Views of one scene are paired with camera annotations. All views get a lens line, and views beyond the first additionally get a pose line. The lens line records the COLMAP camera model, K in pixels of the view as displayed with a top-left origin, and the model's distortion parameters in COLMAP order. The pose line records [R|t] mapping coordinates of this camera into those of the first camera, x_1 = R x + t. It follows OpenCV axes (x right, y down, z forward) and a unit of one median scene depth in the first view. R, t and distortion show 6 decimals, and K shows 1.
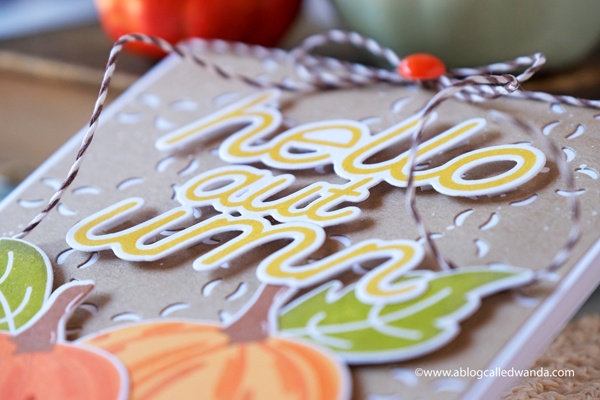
lens RADIAL K [[3327.6, 0, 300.0], [0, 3327.6, 200.0], [0, 0, 1]] dist [-1.581904, 9.558581]
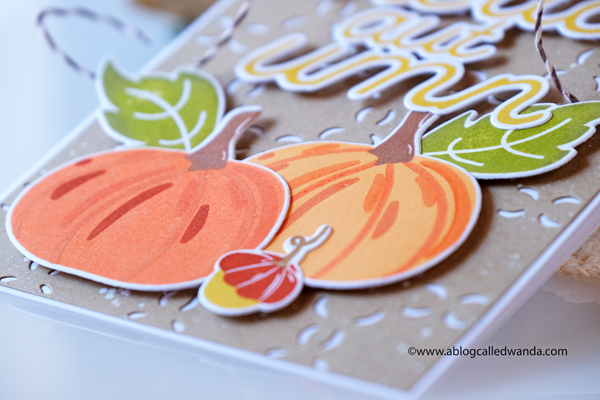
lens RADIAL K [[3327.6, 0, 300.0], [0, 3327.6, 200.0], [0, 0, 1]] dist [-1.581904, 9.558581]
pose [[0.998778, 0.012340, -0.047856, 0.006430], [-0.010014, 0.998770, 0.048555, 0.000581], [0.048397, -0.048017, 0.997673, -0.144019]]
